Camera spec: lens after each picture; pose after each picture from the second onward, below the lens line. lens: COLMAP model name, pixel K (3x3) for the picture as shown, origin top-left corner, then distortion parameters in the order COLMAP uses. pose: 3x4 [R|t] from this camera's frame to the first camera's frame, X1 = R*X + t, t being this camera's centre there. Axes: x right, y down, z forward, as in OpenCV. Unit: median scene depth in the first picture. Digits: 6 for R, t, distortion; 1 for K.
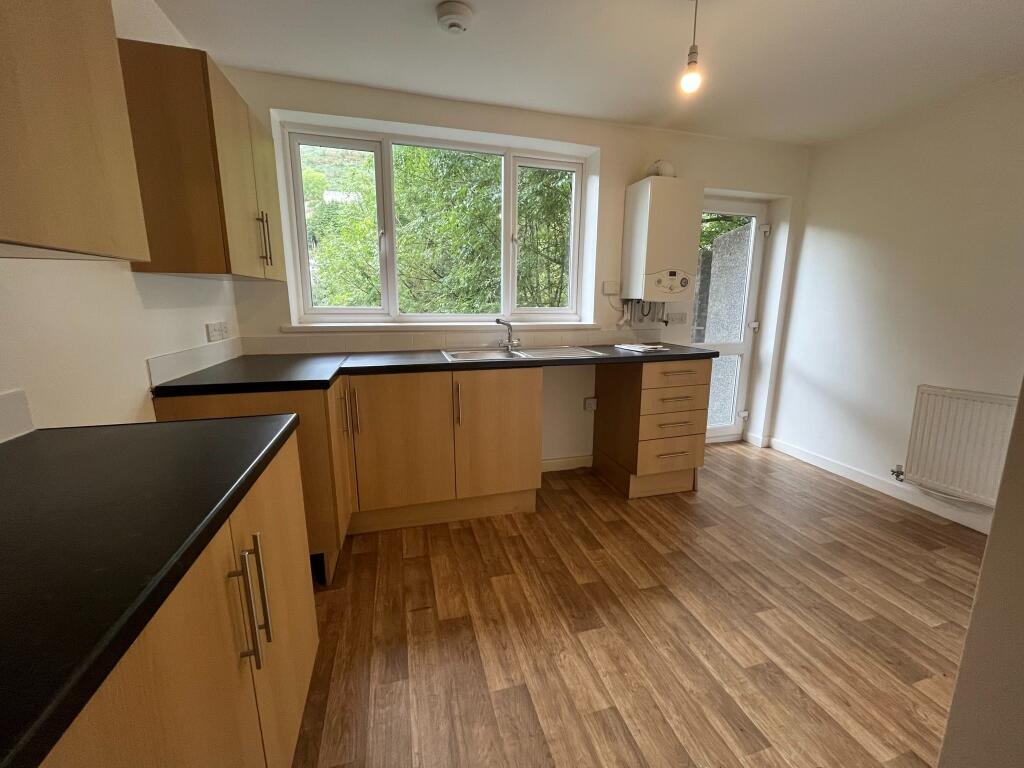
lens RADIAL K [[413.7, 0, 512.0], [0, 413.7, 384.0], [0, 0, 1]] dist [0.000125, -0.000060]
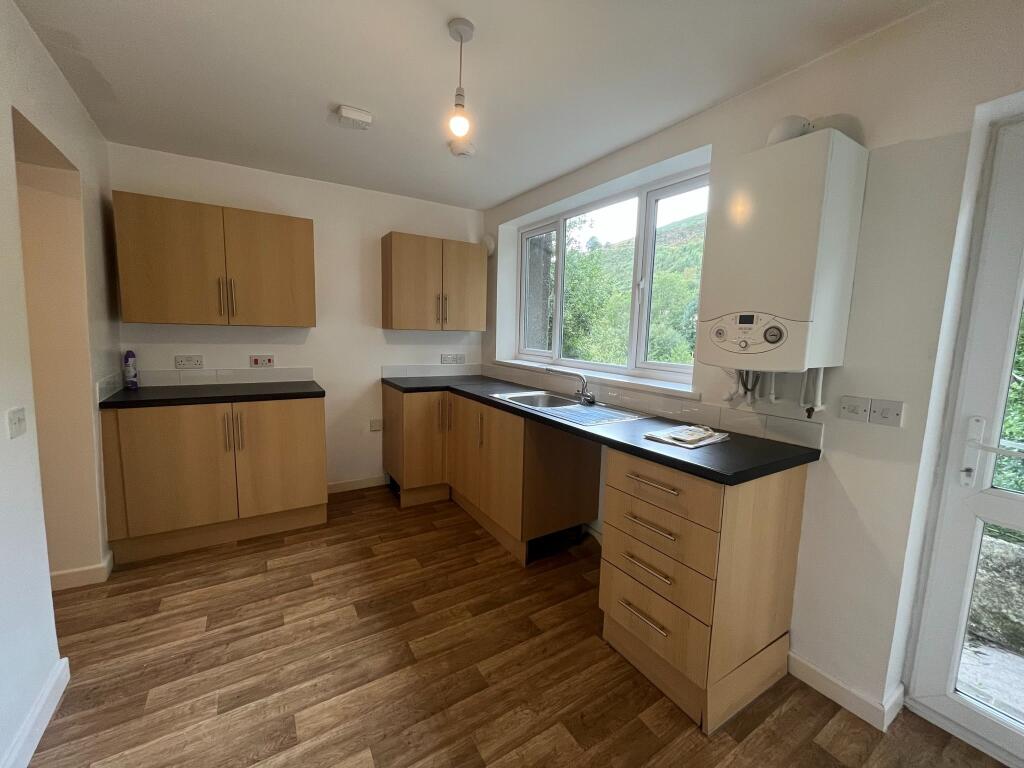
lens RADIAL K [[413.7, 0, 512.0], [0, 413.7, 384.0], [0, 0, 1]] dist [0.000125, -0.000060]
pose [[0.274826, 0.128180, -0.952911, 1.300207], [-0.221137, 0.972932, 0.067096, -0.233051], [0.935718, 0.192284, 0.295733, 0.867522]]
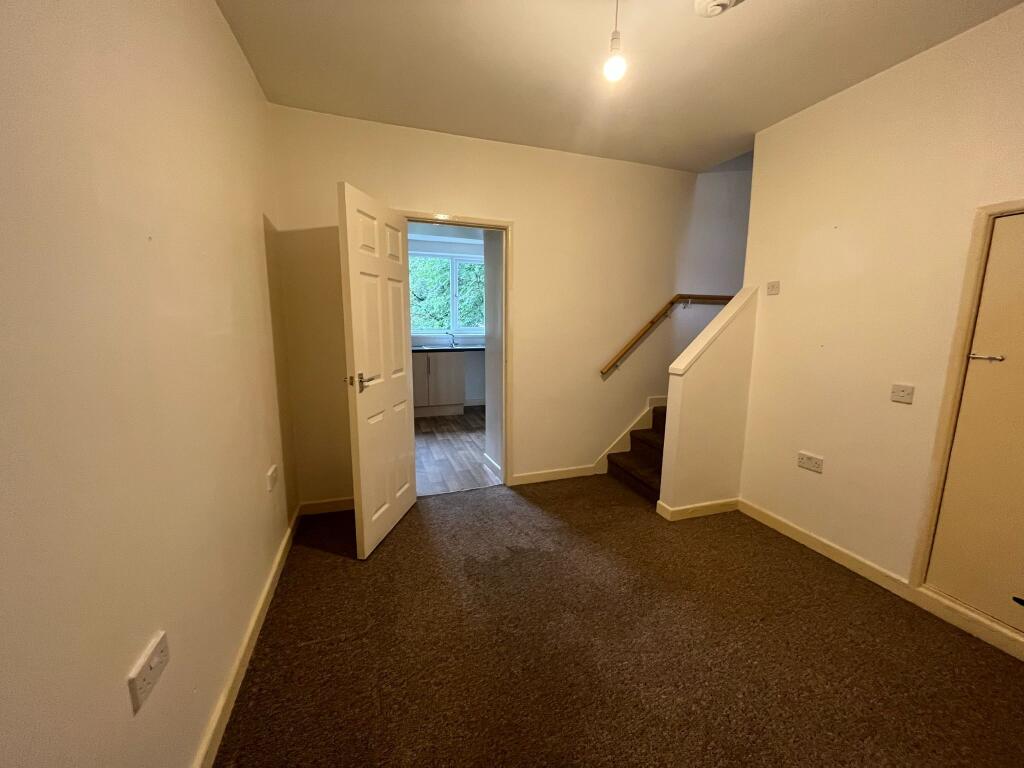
lens RADIAL K [[413.7, 0, 512.0], [0, 413.7, 384.0], [0, 0, 1]] dist [0.000125, -0.000060]
pose [[0.998465, -0.007277, 0.054899, 0.287825], [0.009569, 0.999088, -0.041605, 0.335609], [-0.054547, 0.042066, 0.997625, -1.905855]]
